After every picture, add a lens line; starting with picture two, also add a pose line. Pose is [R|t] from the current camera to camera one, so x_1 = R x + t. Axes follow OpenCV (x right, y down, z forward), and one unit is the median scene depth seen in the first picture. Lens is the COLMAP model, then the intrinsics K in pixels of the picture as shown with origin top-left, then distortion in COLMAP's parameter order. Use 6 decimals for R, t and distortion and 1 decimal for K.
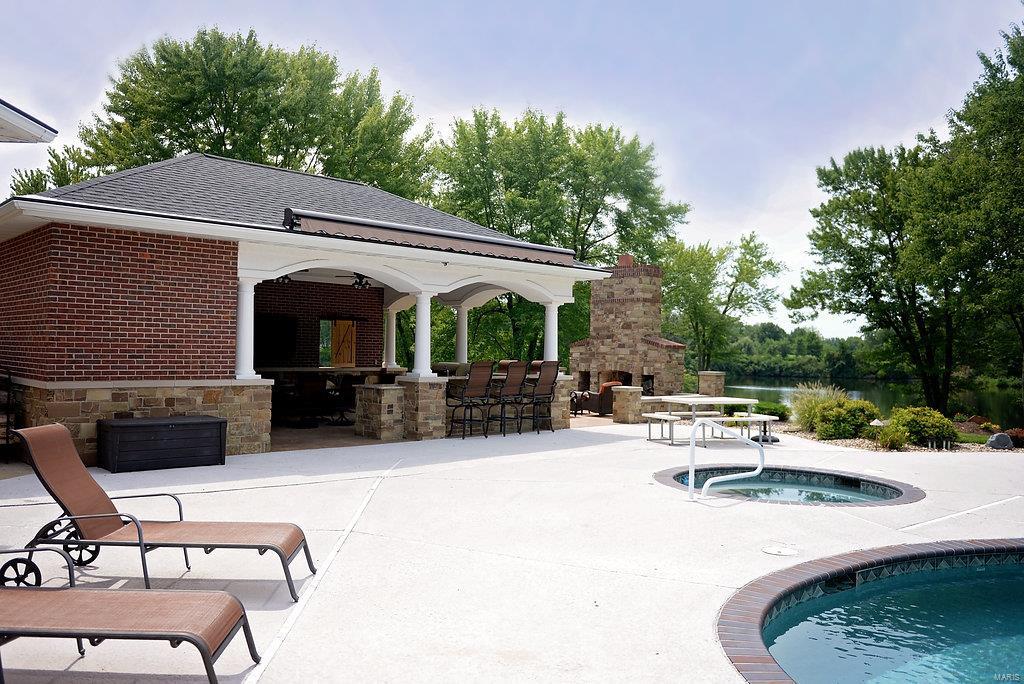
lens RADIAL K [[802.8, 0, 474.1], [0, 802.8, 332.7], [0, 0, 1]] dist [-0.062734, -0.000028]
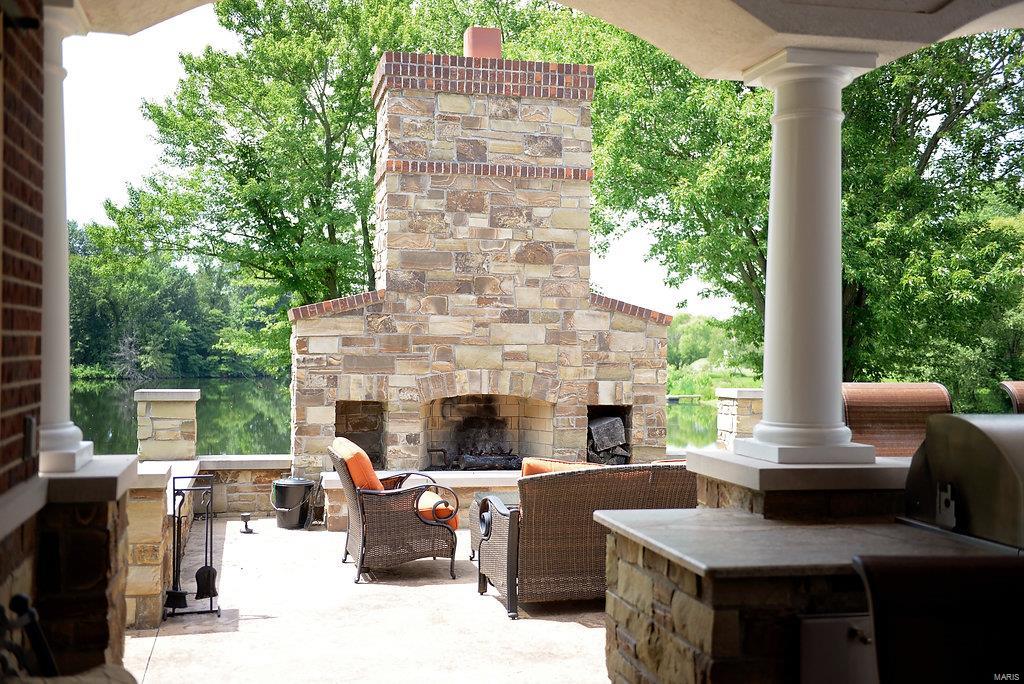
lens RADIAL K [[1135.0, 0, 512.0], [0, 1135.0, 342.0], [0, 0, 1]] dist [0.022402, 0.008842]
pose [[0.492154, -0.007561, 0.870475, -0.119889], [-0.023179, 0.999494, 0.021787, 0.009837], [-0.870199, -0.030900, 0.491730, 0.455678]]
